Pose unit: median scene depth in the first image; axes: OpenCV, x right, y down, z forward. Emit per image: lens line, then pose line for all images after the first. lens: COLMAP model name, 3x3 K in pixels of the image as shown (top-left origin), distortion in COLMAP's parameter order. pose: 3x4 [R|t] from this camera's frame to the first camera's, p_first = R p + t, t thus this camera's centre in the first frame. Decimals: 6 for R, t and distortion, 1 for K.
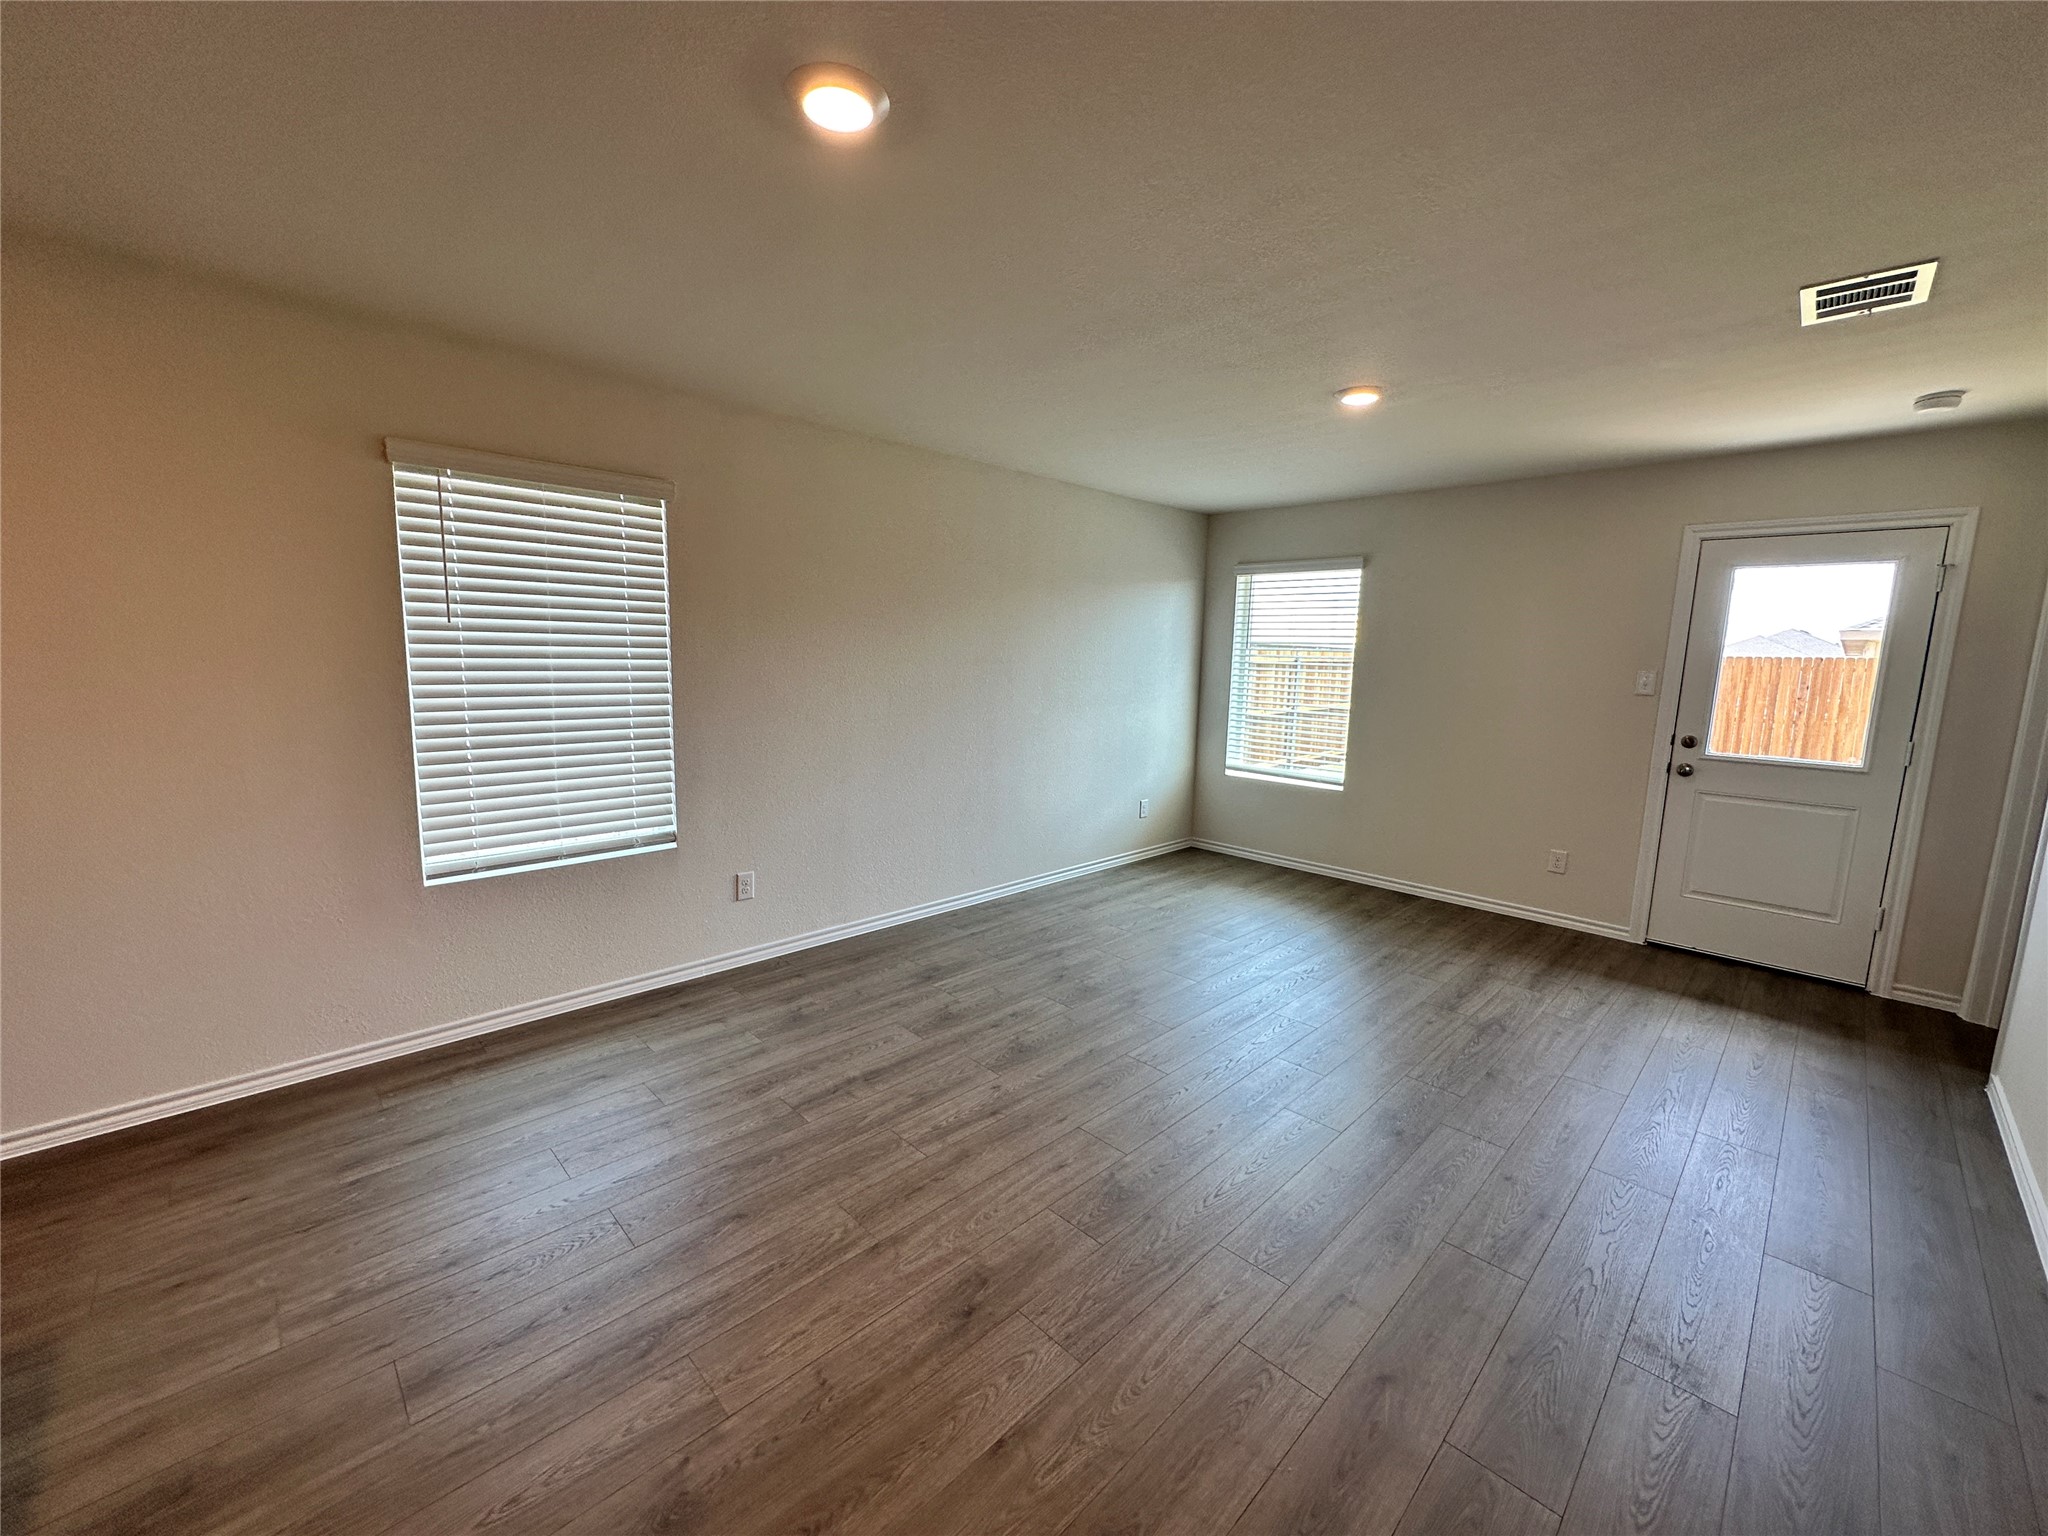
lens RADIAL K [[818.5, 0, 1024.0], [0, 818.5, 768.0], [0, 0, 1]] dist [0.000298, 0.000151]
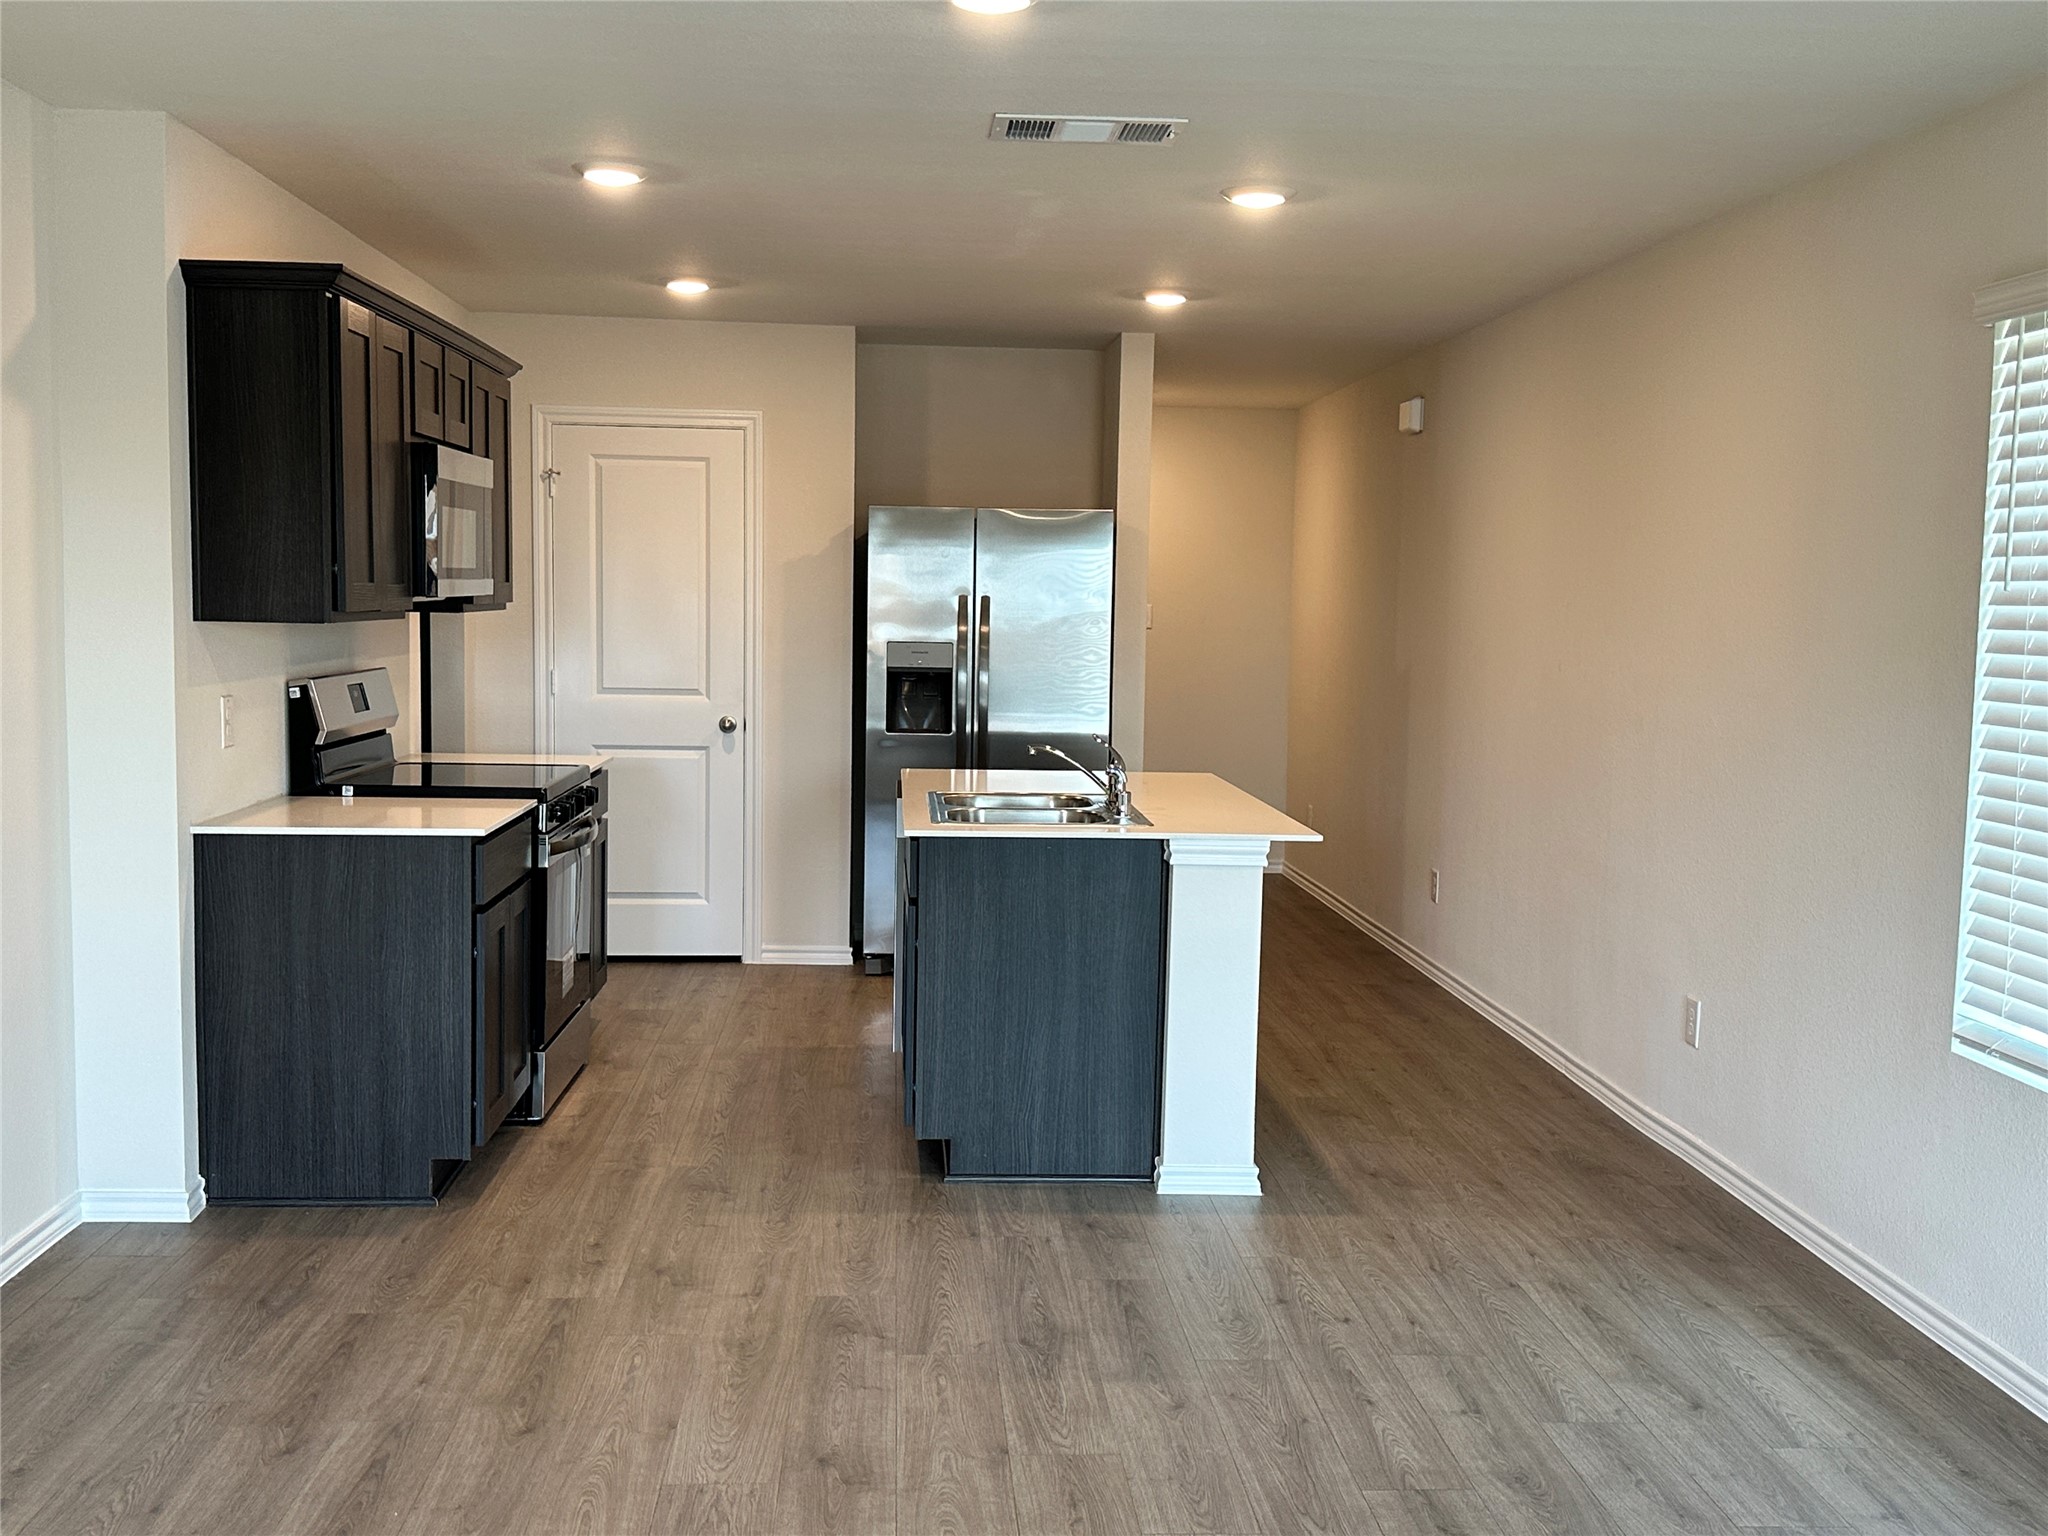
lens RADIAL K [[2149.0, 0, 1024.0], [0, 2149.0, 768.0], [0, 0, 1]] dist [0.015730, 0.010198]
pose [[-0.662500, 0.023950, -0.748679, 1.069827], [-0.142451, 0.977220, 0.157315, -0.252715], [0.735392, 0.210872, -0.643997, 1.897775]]
